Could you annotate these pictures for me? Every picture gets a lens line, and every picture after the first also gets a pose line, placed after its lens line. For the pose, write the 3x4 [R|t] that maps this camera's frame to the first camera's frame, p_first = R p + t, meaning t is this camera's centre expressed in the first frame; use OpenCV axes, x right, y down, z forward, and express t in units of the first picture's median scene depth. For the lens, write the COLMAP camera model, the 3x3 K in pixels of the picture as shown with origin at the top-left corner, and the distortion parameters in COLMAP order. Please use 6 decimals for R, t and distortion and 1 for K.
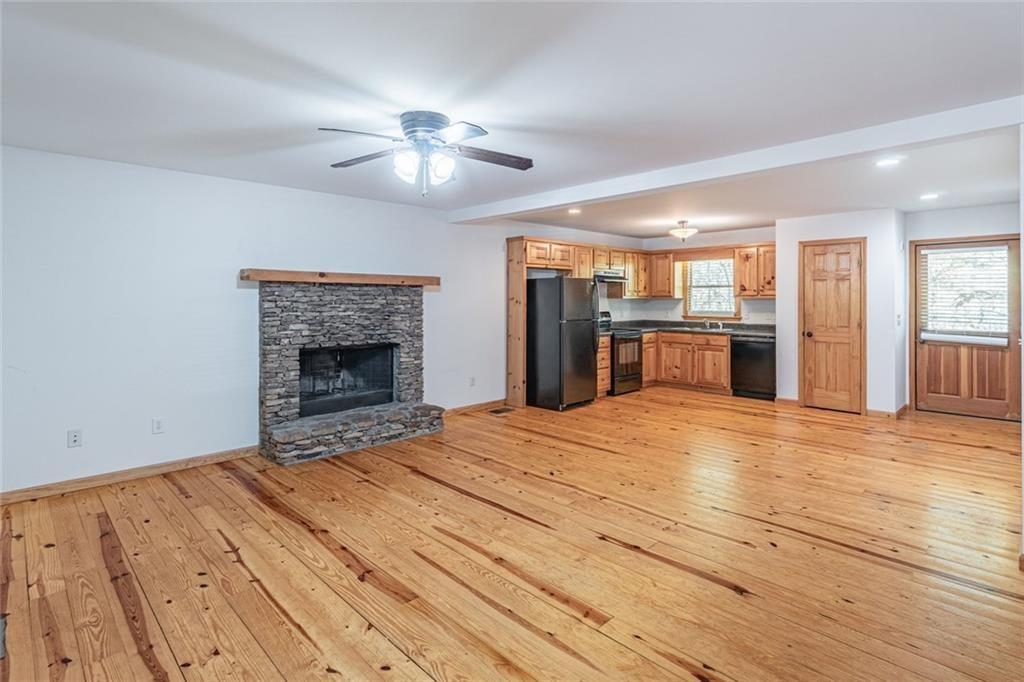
lens RADIAL K [[515.4, 0, 506.1], [0, 515.4, 302.6], [0, 0, 1]] dist [0.000622, 0.000014]
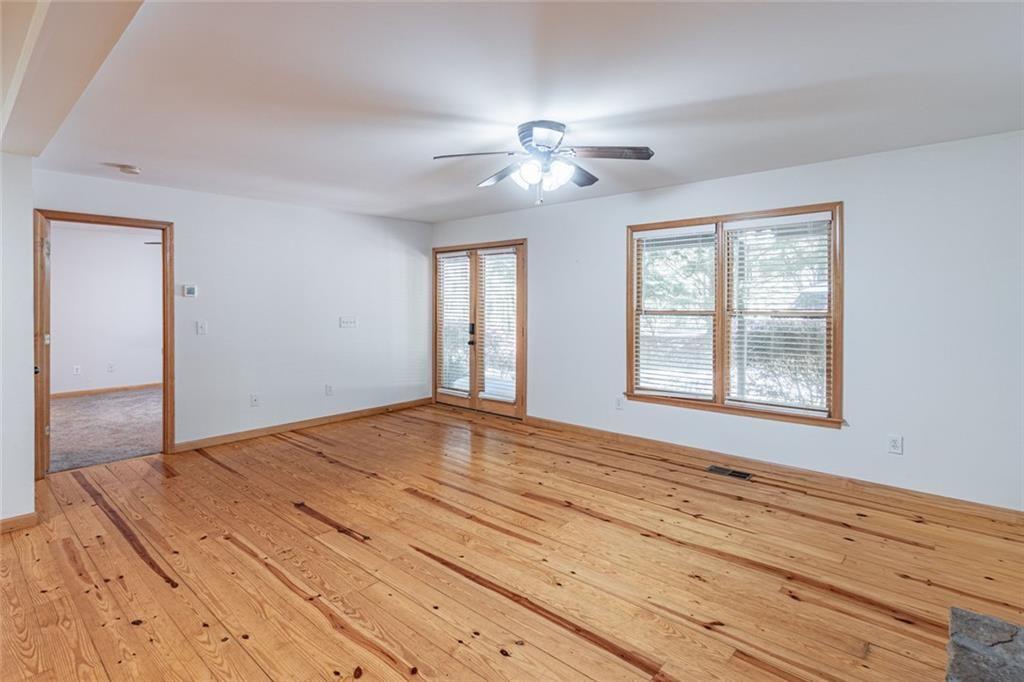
lens RADIAL K [[508.8, 0, 510.5], [0, 508.8, 312.1], [0, 0, 1]] dist [0.003341, -0.000045]
pose [[-0.997270, 0.004066, -0.073723, -0.011137], [0.002023, 0.999612, 0.027770, -0.006174], [0.073807, 0.027545, -0.996892, 0.961977]]
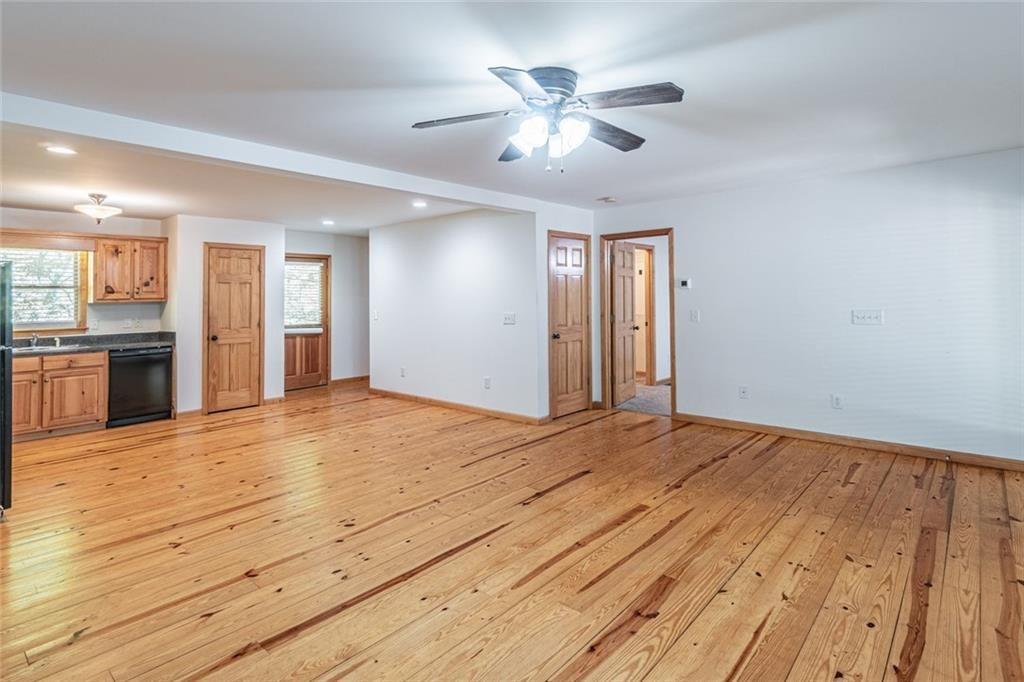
lens RADIAL K [[524.3, 0, 517.3], [0, 524.3, 275.8], [0, 0, 1]] dist [0.002007, -0.000260]
pose [[-0.082057, 0.041371, 0.995769, -0.479235], [0.024869, 0.998912, -0.039452, -0.002593], [-0.996317, 0.021527, -0.082997, 0.530254]]
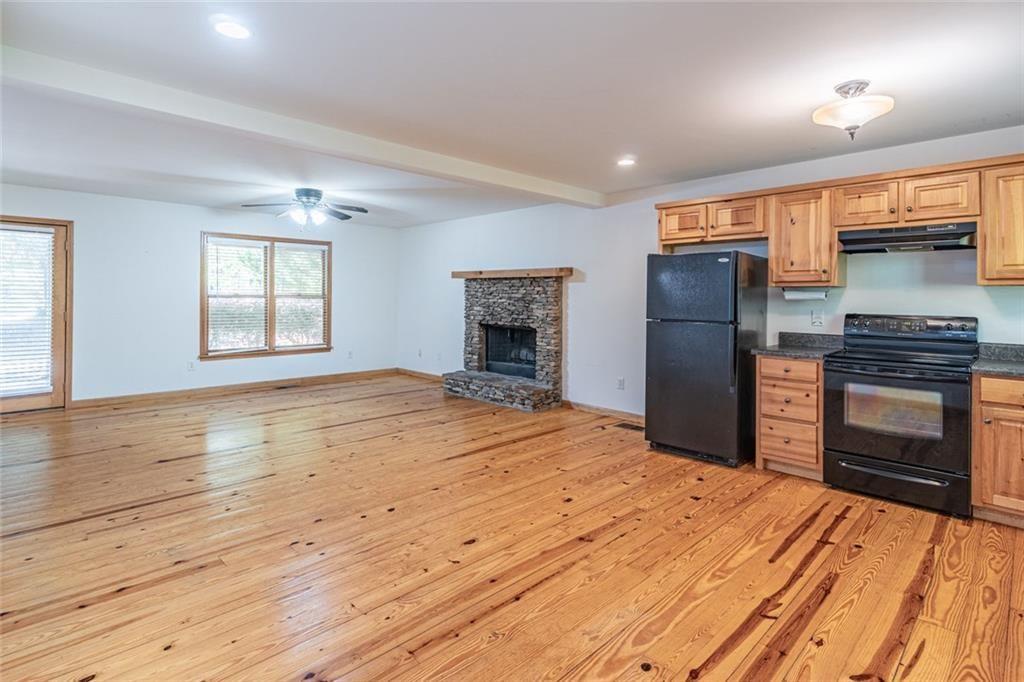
lens RADIAL K [[513.5, 0, 502.7], [0, 513.5, 291.7], [0, 0, 1]] dist [-0.000752, -0.000966]
pose [[-0.002455, -0.009171, -0.999955, 0.816824], [-0.016201, 0.999827, -0.009130, 0.008418], [0.999866, 0.016177, -0.002604, 0.814117]]
